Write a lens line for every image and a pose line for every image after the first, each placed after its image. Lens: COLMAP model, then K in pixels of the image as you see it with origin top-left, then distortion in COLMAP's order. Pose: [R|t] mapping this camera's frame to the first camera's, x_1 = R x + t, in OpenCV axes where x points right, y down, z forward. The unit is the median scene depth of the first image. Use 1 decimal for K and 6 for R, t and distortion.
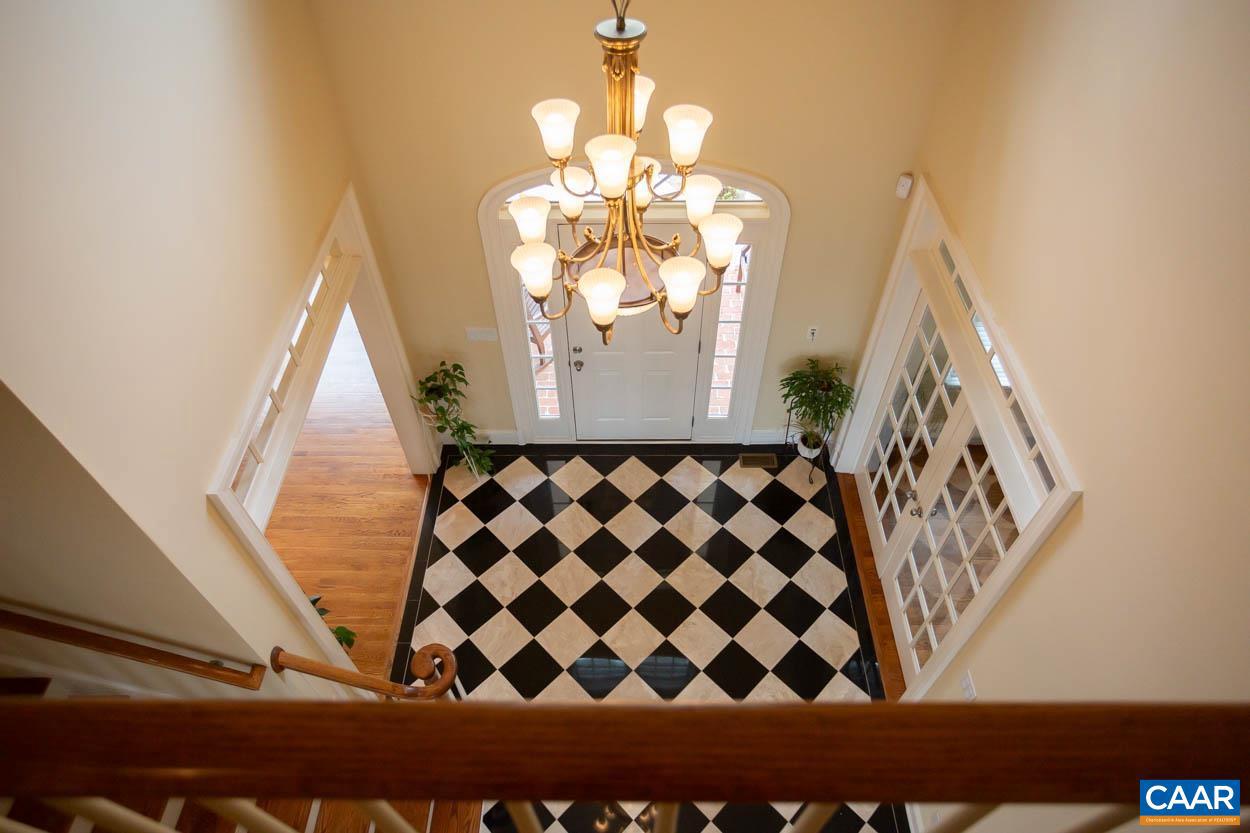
lens RADIAL K [[750.6, 0, 625.4], [0, 750.6, 414.6], [0, 0, 1]] dist [-0.003514, -0.000392]
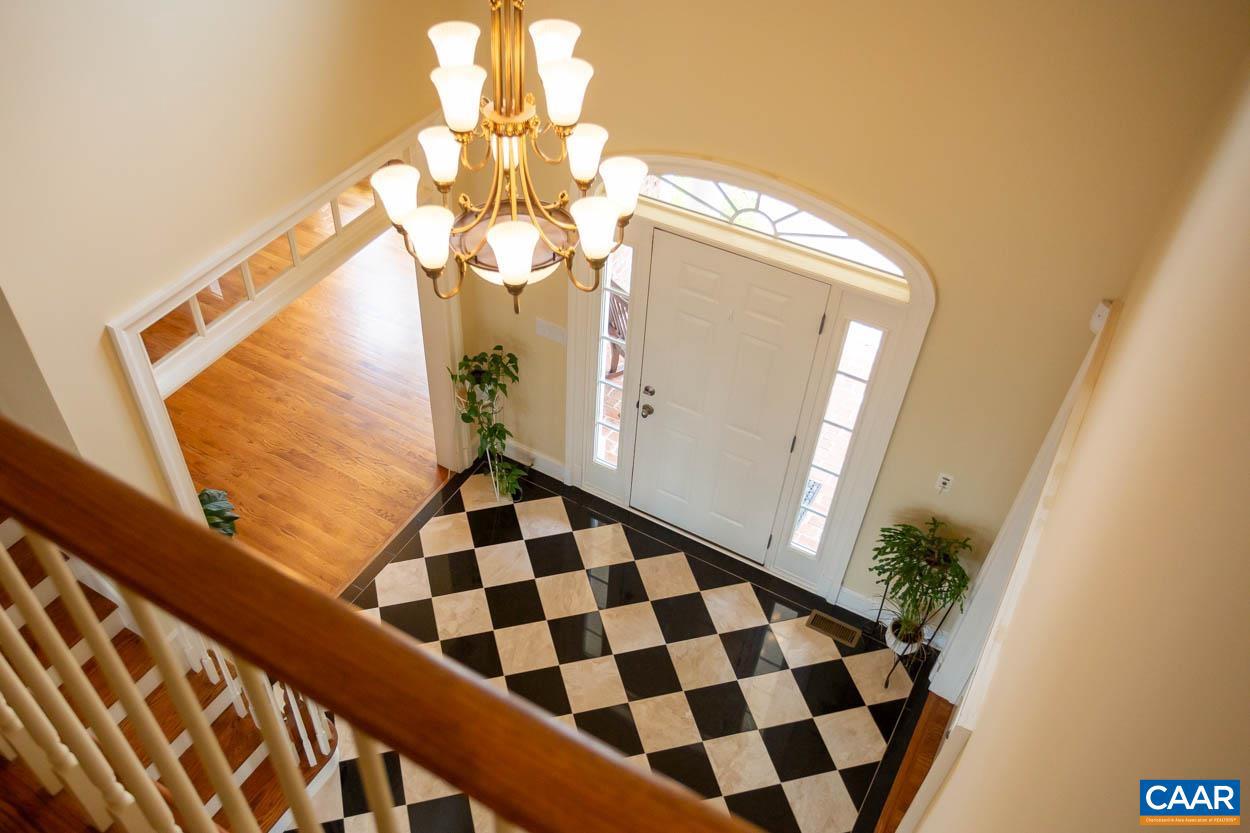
lens RADIAL K [[989.2, 0, 576.9], [0, 989.2, 469.7], [0, 0, 1]] dist [0.018837, 0.004432]
pose [[0.859091, 0.380277, -0.342566, 0.247376], [-0.398032, 0.917155, 0.019931, 0.000143], [0.321766, 0.119230, 0.939282, -0.004878]]
